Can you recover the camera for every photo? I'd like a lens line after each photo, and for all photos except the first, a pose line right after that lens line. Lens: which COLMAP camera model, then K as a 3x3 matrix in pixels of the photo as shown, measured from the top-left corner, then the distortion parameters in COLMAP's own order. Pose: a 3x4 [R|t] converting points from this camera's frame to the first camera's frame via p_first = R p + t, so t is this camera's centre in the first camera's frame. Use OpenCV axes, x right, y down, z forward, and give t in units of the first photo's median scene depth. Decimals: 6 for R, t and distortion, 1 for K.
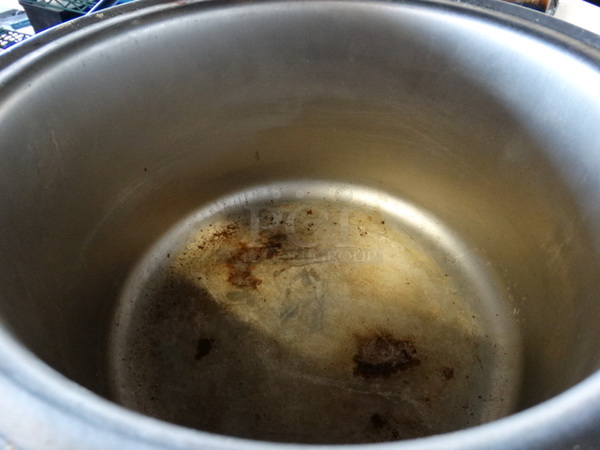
lens RADIAL K [[436.7, 0, 297.9], [0, 436.7, 222.8], [0, 0, 1]] dist [-0.001386, 0.001181]
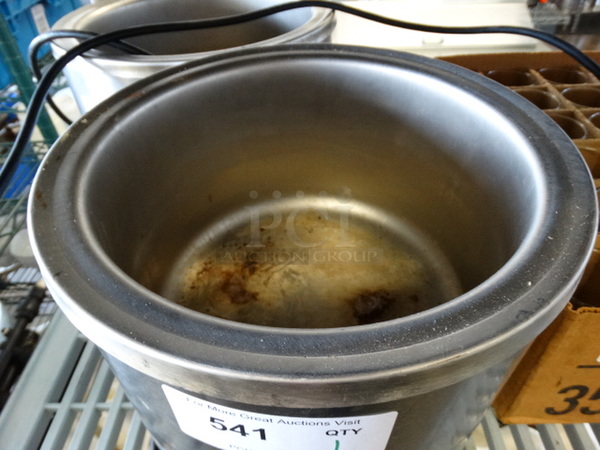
lens RADIAL K [[436.7, 0, 300.5], [0, 436.7, 223.3], [0, 0, 1]] dist [-0.001386, 0.001181]
pose [[0.885937, -0.320296, 0.335450, -0.324981], [0.333977, 0.942413, 0.017795, -0.030928], [-0.321832, 0.096267, 0.941890, -0.208242]]
